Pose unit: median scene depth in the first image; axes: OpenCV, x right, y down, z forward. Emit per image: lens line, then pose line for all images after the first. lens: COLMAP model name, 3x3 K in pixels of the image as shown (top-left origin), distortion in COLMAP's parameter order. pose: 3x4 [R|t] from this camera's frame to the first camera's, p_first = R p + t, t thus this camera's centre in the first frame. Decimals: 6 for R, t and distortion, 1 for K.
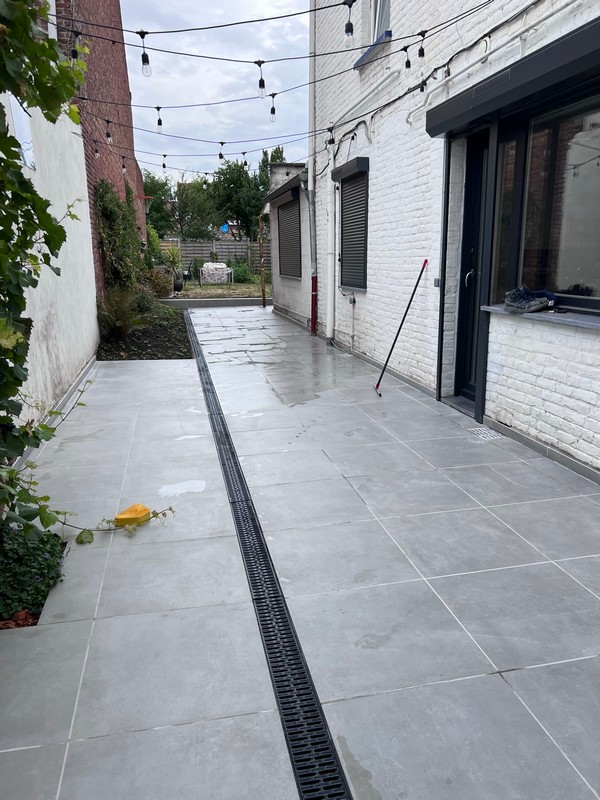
lens RADIAL K [[608.3, 0, 300.0], [0, 608.3, 400.0], [0, 0, 1]] dist [0.061939, -0.059889]
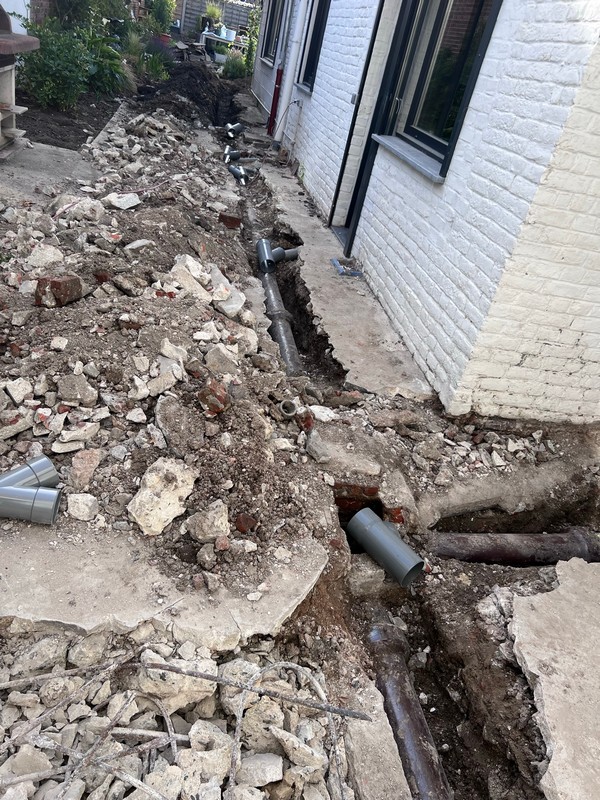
lens RADIAL K [[608.3, 0, 300.0], [0, 608.3, 400.0], [0, 0, 1]] dist [0.061939, -0.059889]
pose [[0.971375, 0.228038, 0.066554, 0.188094], [-0.237545, 0.930365, 0.279274, -0.005944], [0.001766, -0.287090, 0.957902, -0.031409]]
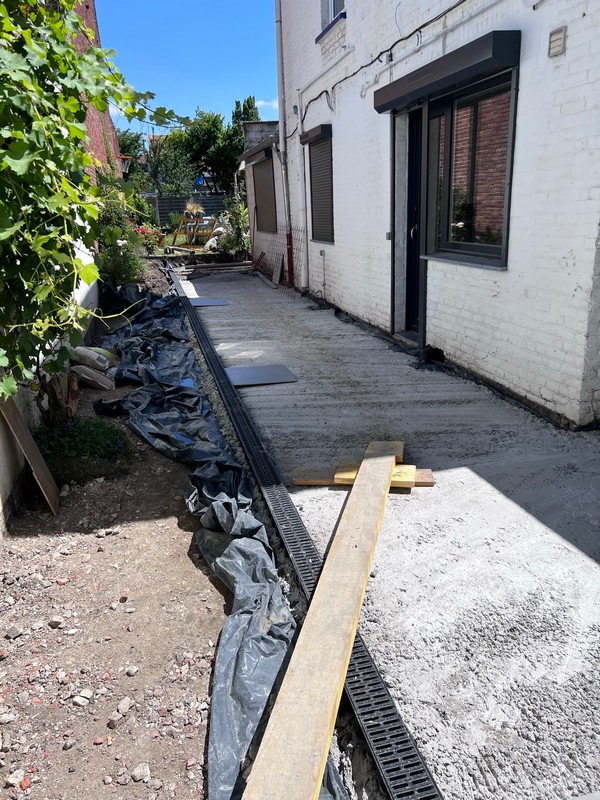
lens RADIAL K [[603.5, 0, 279.0], [0, 603.5, 422.0], [0, 0, 1]] dist [0.001468, -0.000974]
pose [[0.999169, -0.039330, -0.010735, 0.007565], [0.040280, 0.992993, 0.111097, 0.030652], [0.006290, -0.111437, 0.993752, -0.224281]]
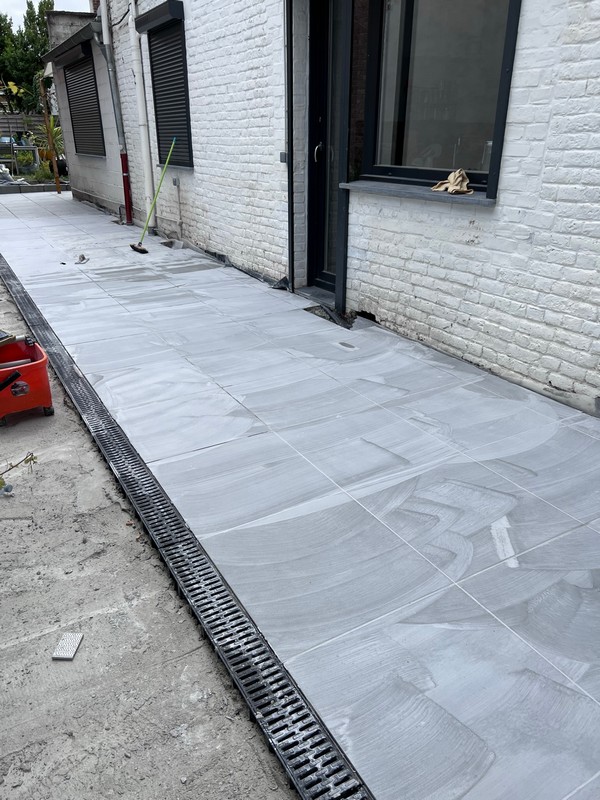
lens RADIAL K [[608.3, 0, 300.0], [0, 608.3, 400.0], [0, 0, 1]] dist [0.061939, -0.059889]
pose [[0.951495, -0.105845, 0.288885, -0.049346], [0.055680, 0.982696, 0.176659, -0.001215], [-0.302585, -0.152005, 0.940923, 0.098555]]
